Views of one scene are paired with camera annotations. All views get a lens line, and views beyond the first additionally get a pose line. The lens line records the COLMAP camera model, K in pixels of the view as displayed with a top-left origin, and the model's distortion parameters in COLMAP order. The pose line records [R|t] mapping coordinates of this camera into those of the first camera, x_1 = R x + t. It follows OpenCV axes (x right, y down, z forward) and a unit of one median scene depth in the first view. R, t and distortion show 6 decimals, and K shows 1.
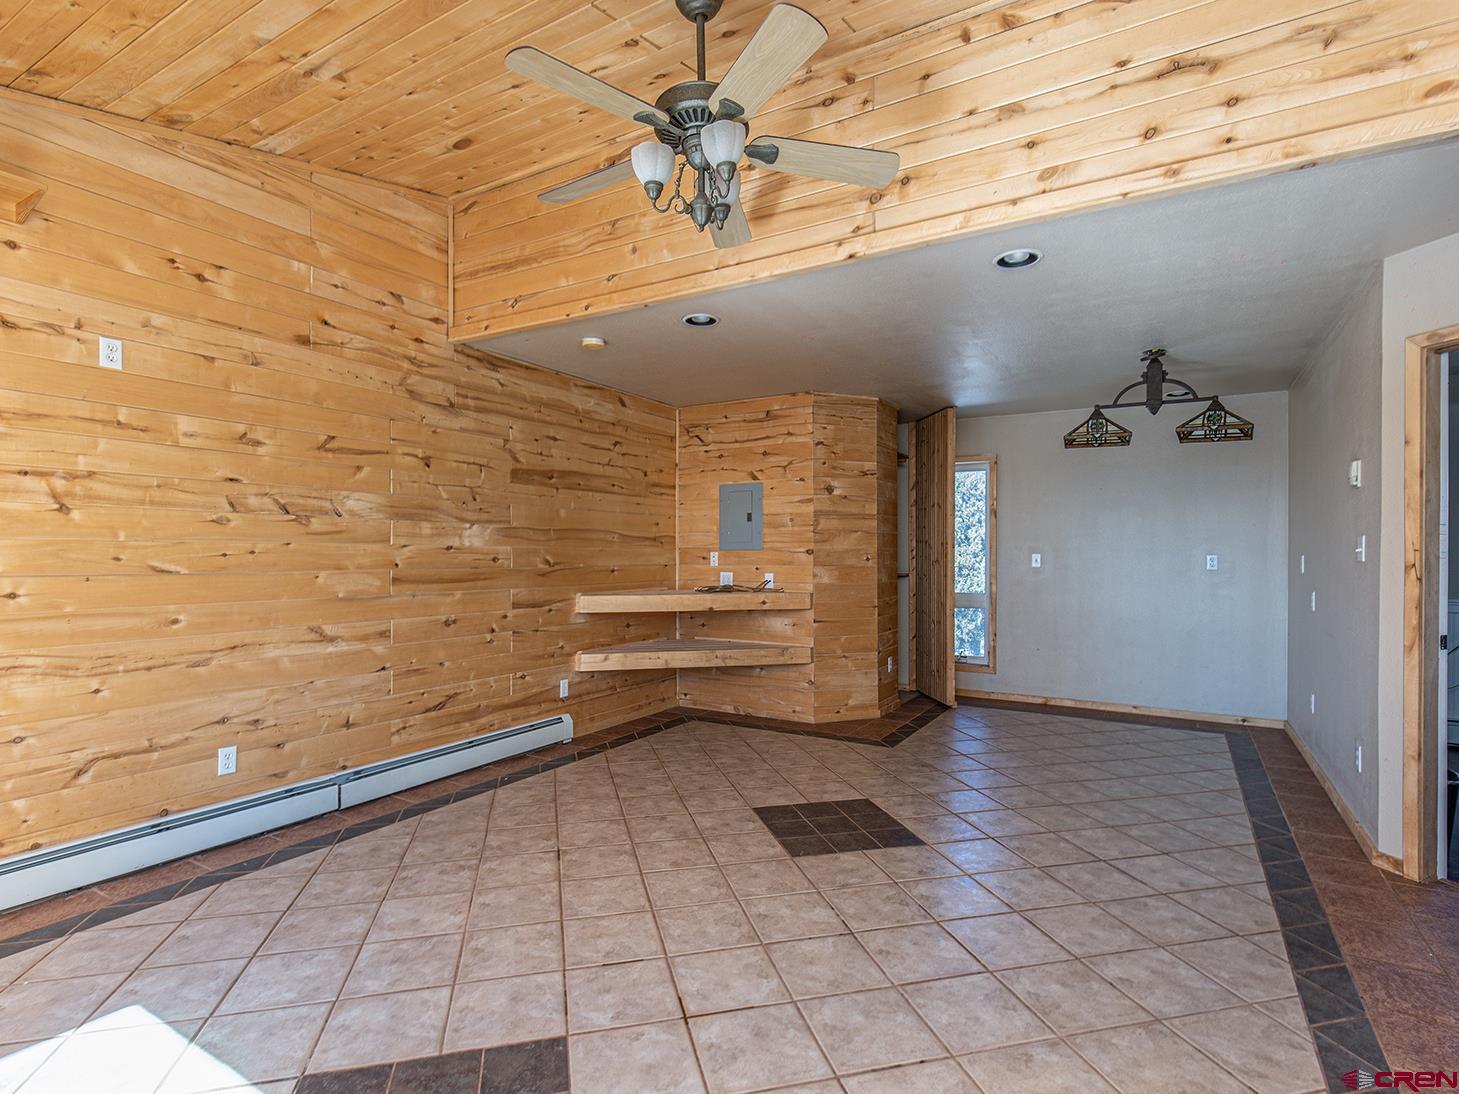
lens RADIAL K [[752.5, 0, 724.9], [0, 752.5, 553.4], [0, 0, 1]] dist [0.015010, -0.001447]
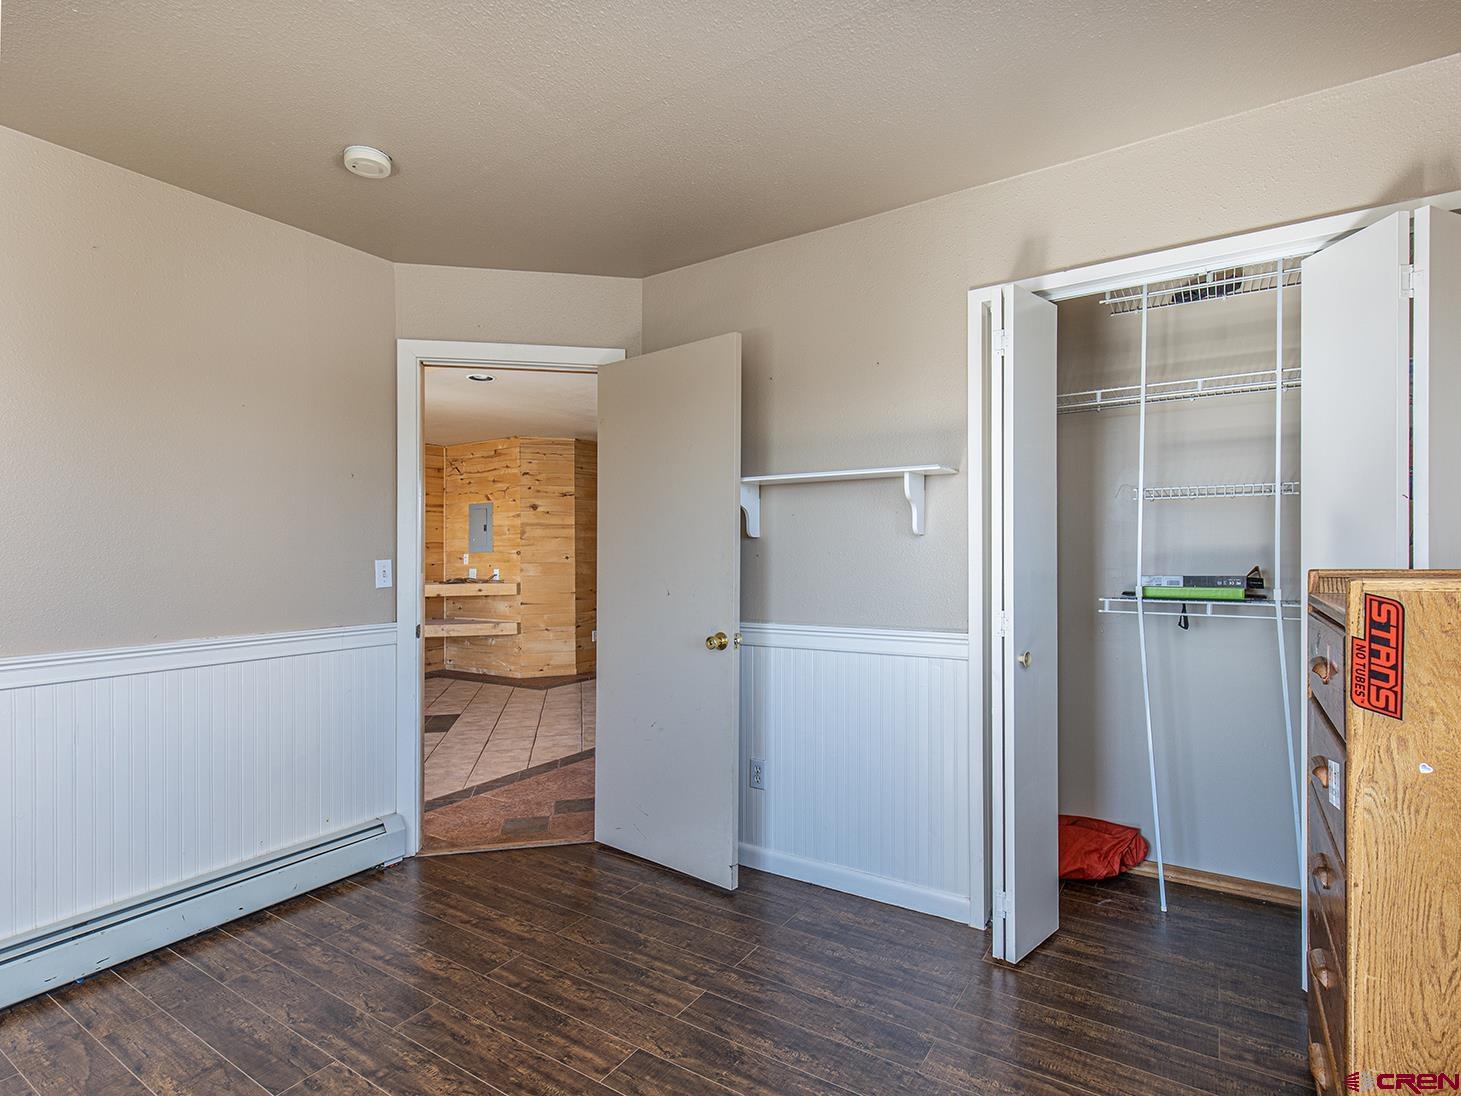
lens RADIAL K [[753.6, 0, 731.0], [0, 753.6, 548.1], [0, 0, 1]] dist [0.015010, -0.001447]
pose [[0.998947, -0.012829, -0.044059, 0.546060], [0.012378, 0.999868, -0.010483, 0.008101], [0.044188, 0.009927, 0.998974, -0.346850]]
